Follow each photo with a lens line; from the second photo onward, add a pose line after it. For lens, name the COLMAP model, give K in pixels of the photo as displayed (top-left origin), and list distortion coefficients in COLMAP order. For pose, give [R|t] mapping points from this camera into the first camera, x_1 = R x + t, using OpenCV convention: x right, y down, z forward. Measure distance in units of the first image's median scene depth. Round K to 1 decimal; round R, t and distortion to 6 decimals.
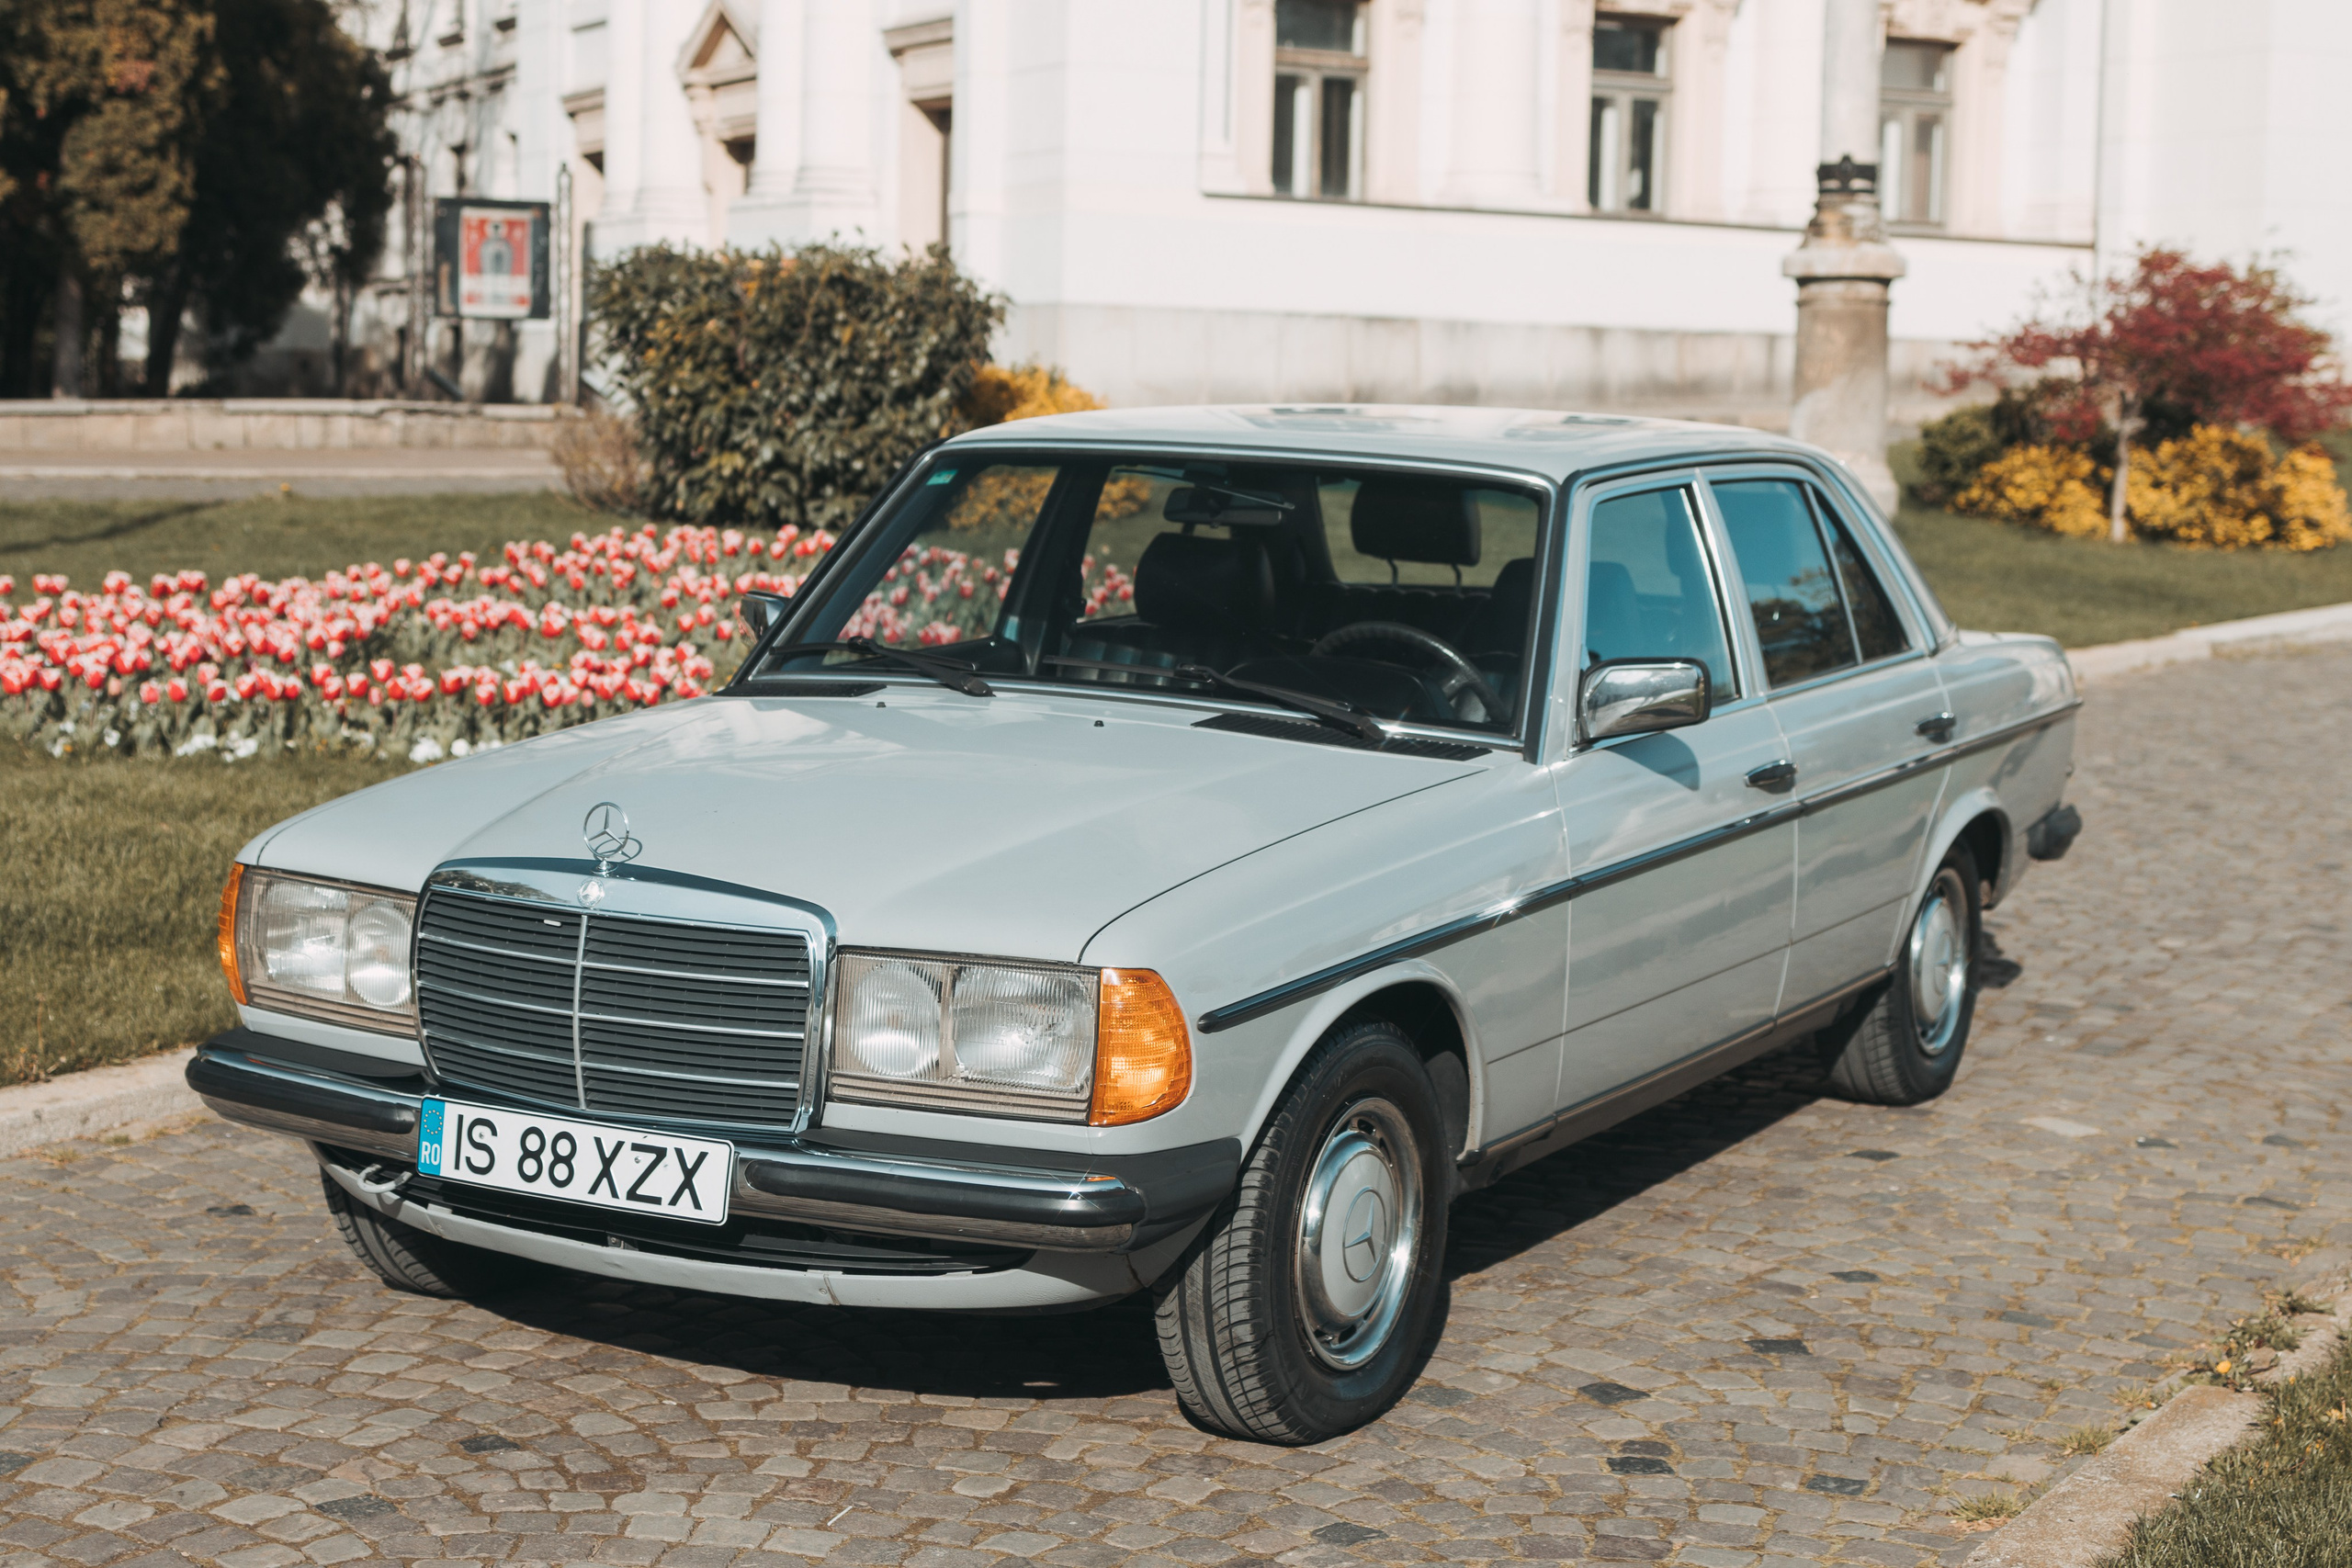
lens RADIAL K [[3818.3, 0, 1176.4], [0, 3818.3, 785.2], [0, 0, 1]] dist [0.027179, -0.155507]
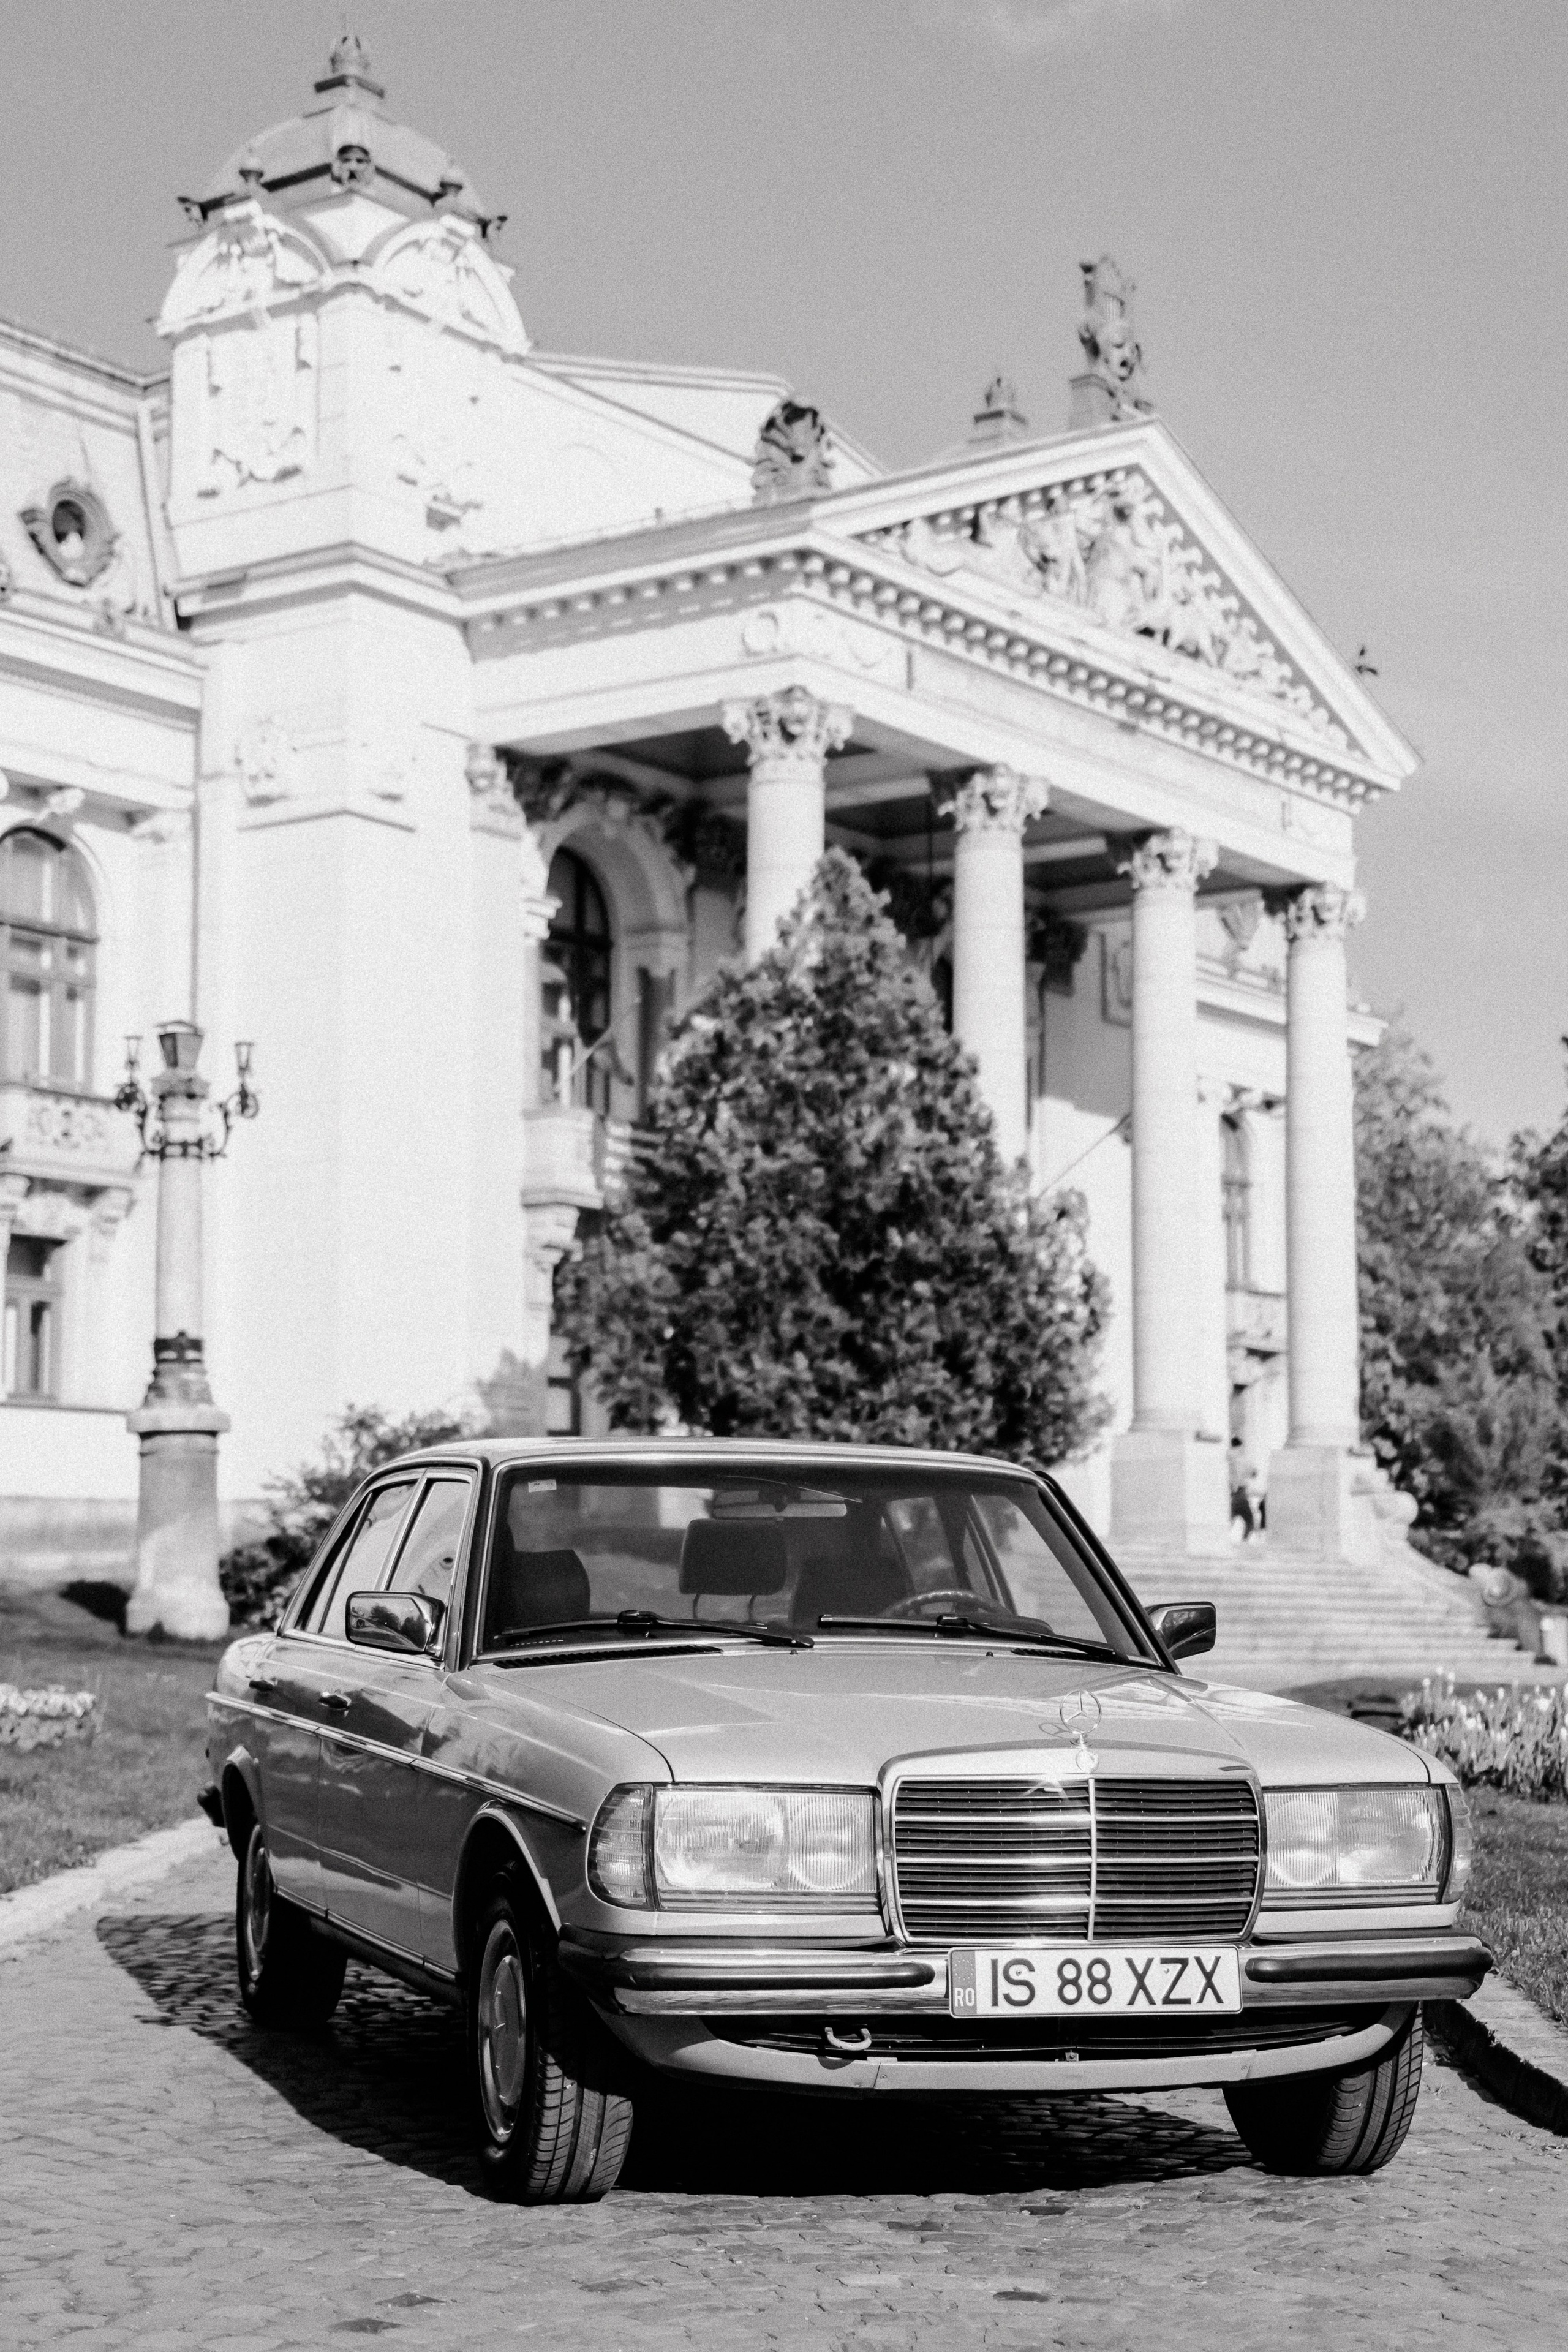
lens RADIAL K [[3817.0, 0, 780.8], [0, 3817.0, 1169.2], [0, 0, 1]] dist [0.013966, 0.006593]
pose [[0.703748, 0.059816, 0.707927, -1.116022], [0.089769, 0.980976, -0.172125, 0.043583], [-0.704756, 0.184683, 0.684990, 0.178589]]
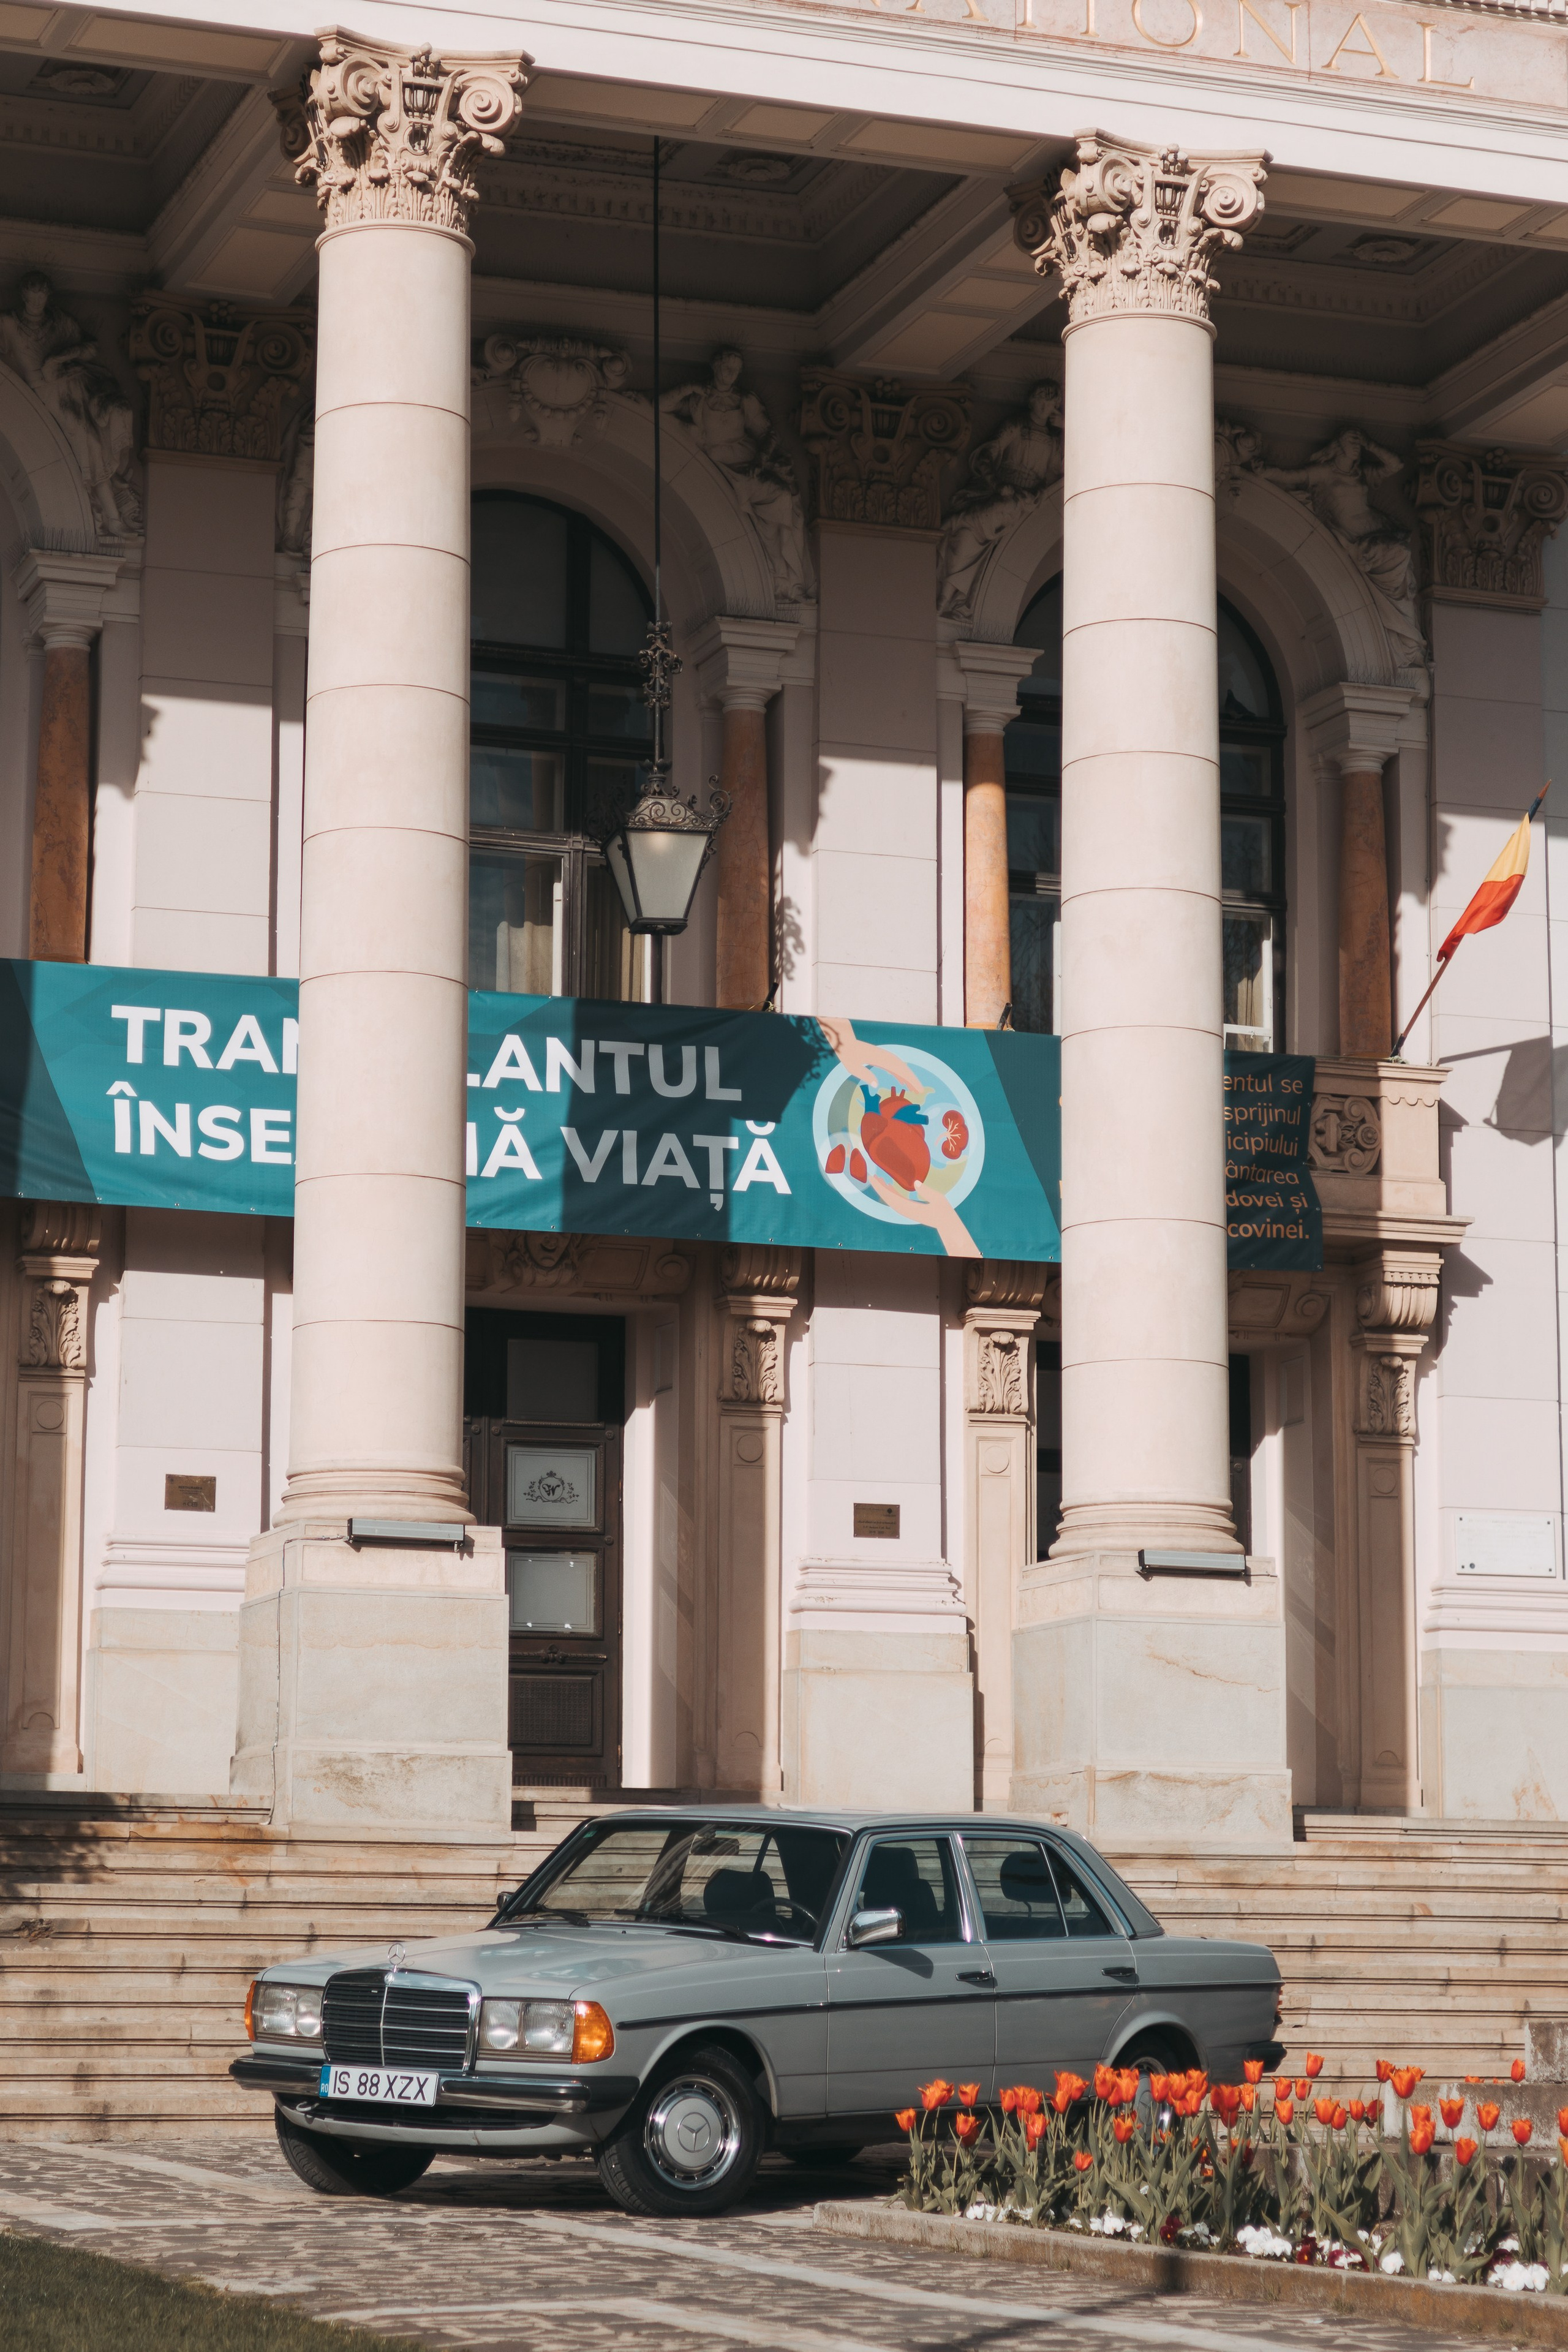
lens RADIAL K [[5161.6, 0, 782.1], [0, 5161.6, 1170.2], [0, 0, 1]] dist [0.033816, -0.416426]
pose [[0.989885, -0.014923, -0.141085, 0.590517], [-0.019906, 0.970005, -0.242267, 0.330680], [0.140468, 0.242625, 0.959897, -2.359758]]
